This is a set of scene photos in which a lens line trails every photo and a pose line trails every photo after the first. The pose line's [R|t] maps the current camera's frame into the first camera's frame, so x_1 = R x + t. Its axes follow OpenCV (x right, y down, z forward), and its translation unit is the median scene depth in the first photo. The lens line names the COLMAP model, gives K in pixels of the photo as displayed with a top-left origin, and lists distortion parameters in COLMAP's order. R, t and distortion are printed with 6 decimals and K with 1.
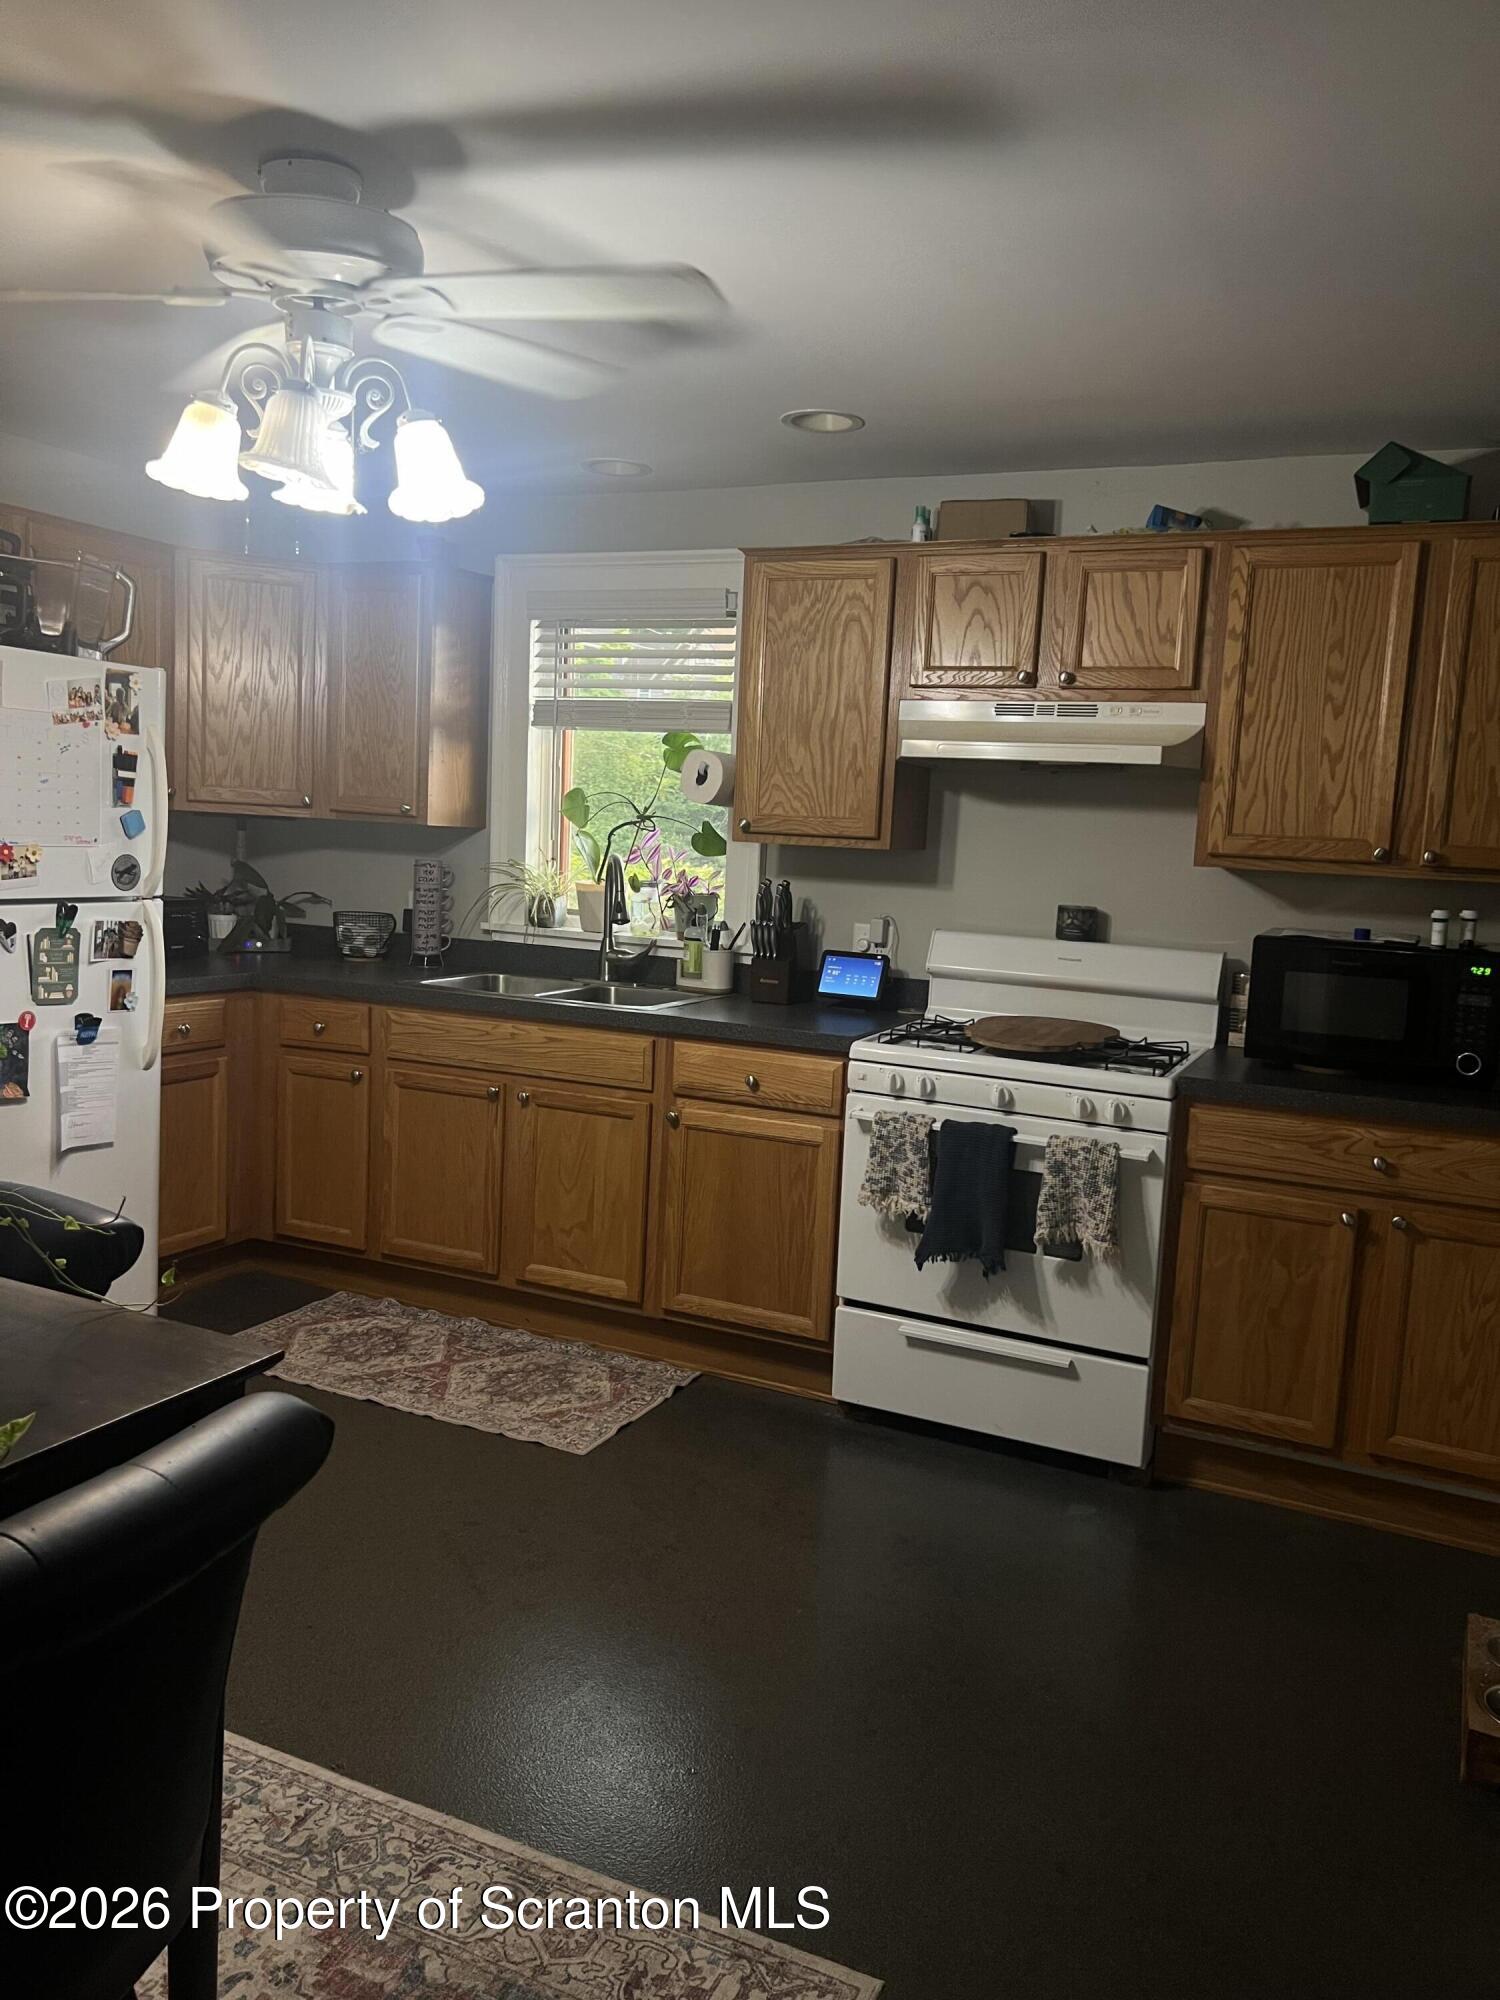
lens RADIAL K [[1478.1, 0, 753.6], [0, 1478.1, 1013.2], [0, 0, 1]] dist [0.001119, -0.015280]
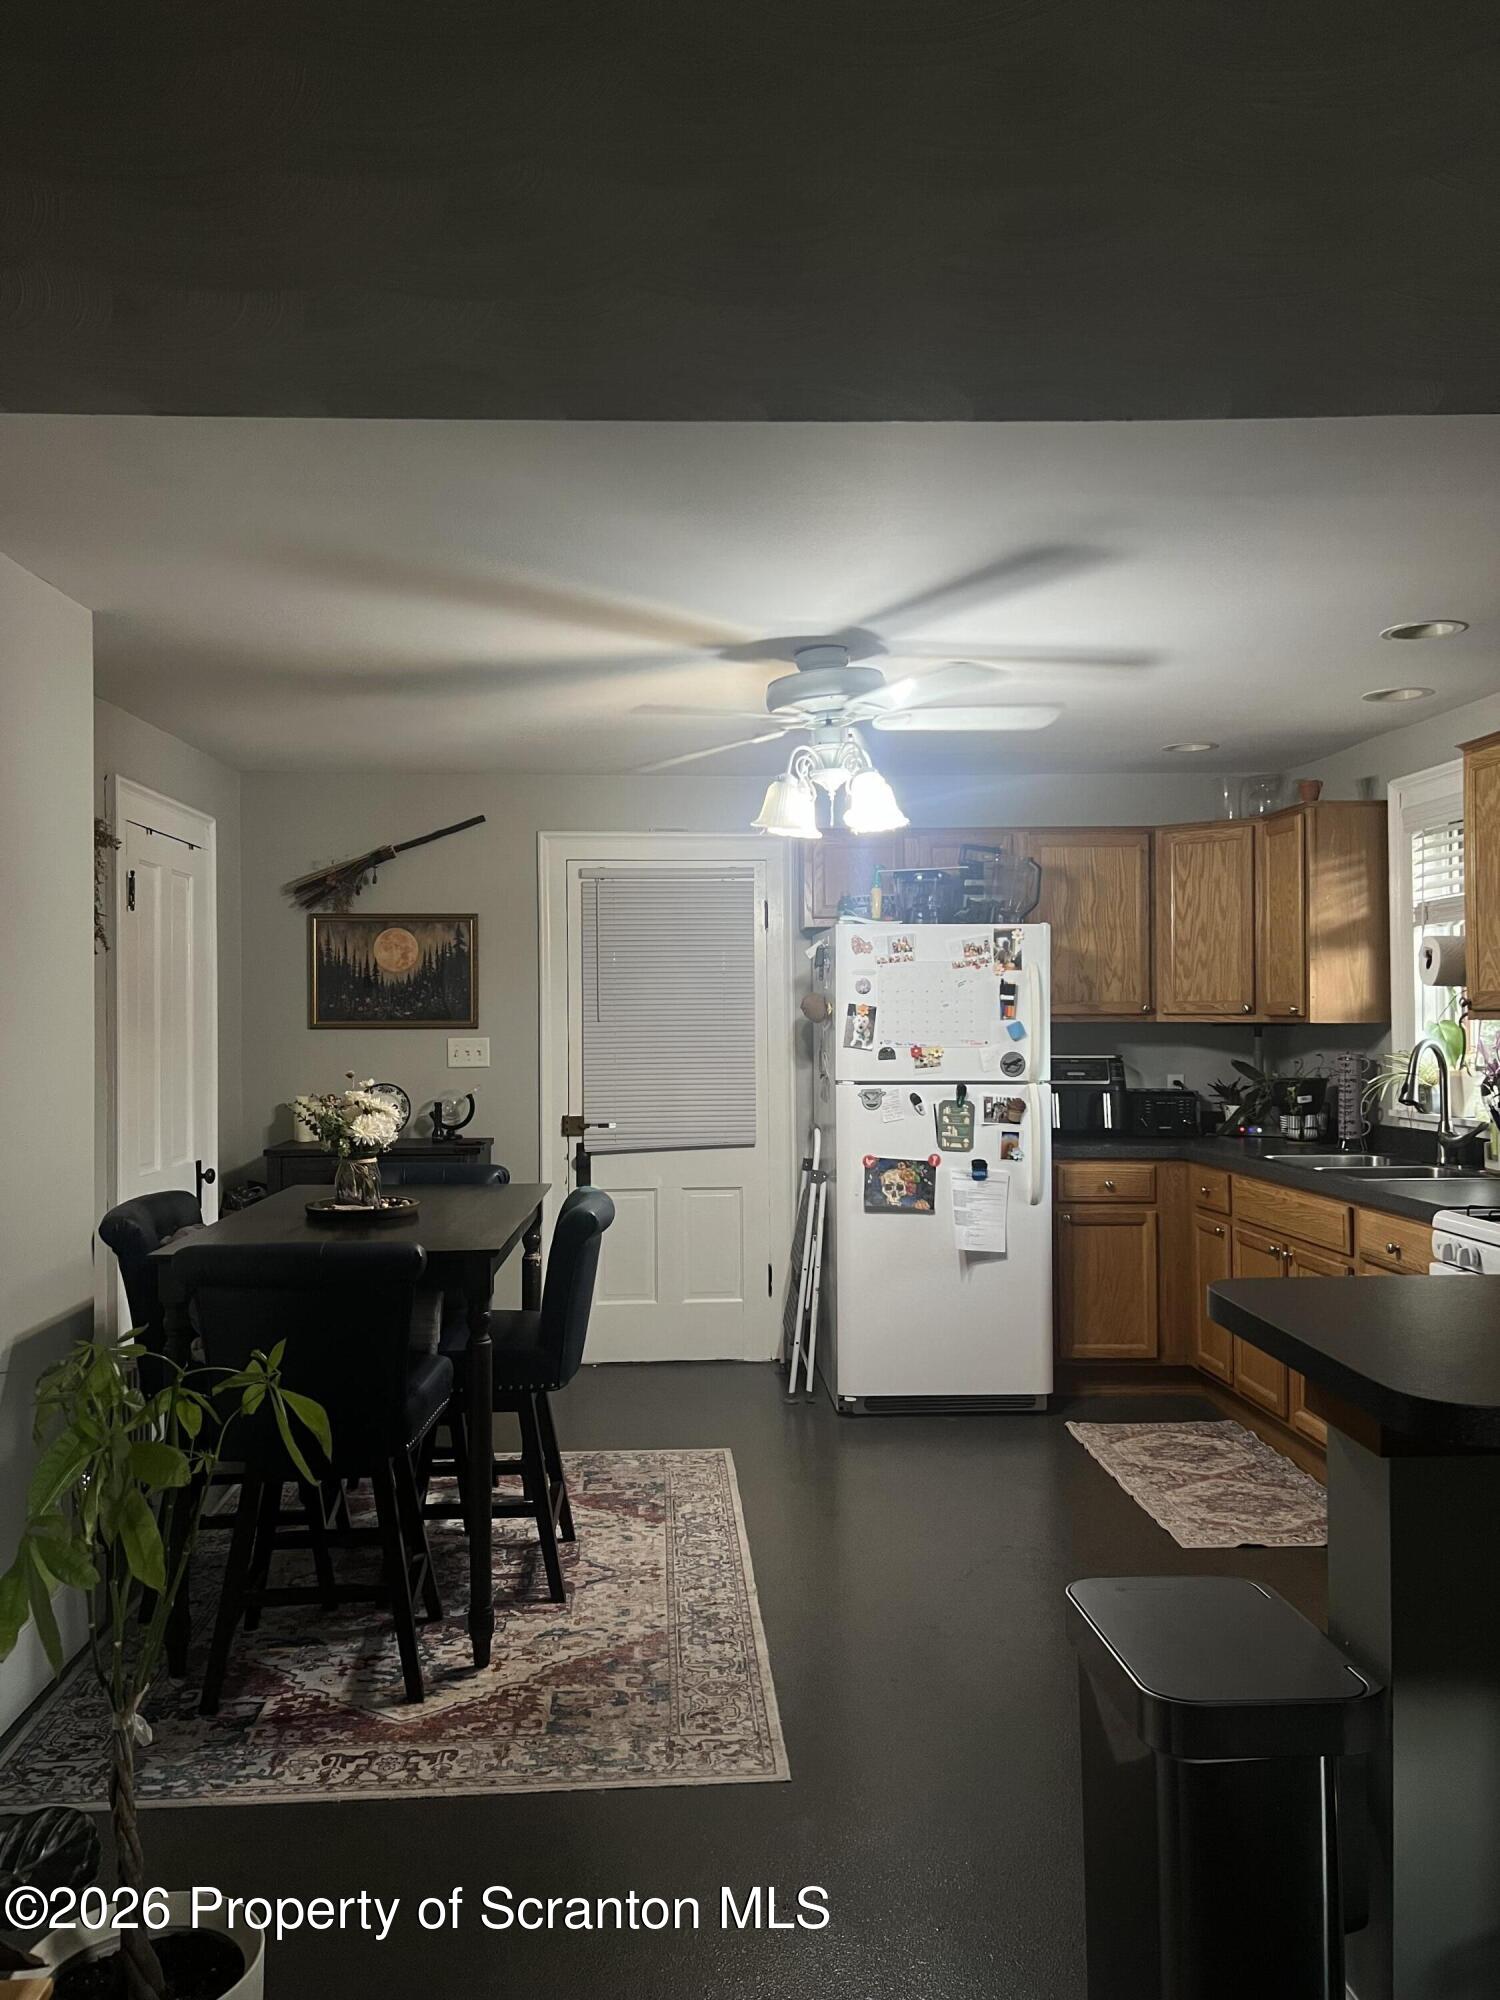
lens RADIAL K [[1478.1, 0, 746.3], [0, 1478.1, 996.2], [0, 0, 1]] dist [0.001119, -0.015280]
pose [[0.446846, -0.072140, -0.891698, 0.761338], [-0.085850, 0.988686, -0.123007, 0.040025], [0.890482, 0.131517, 0.435597, 0.124311]]
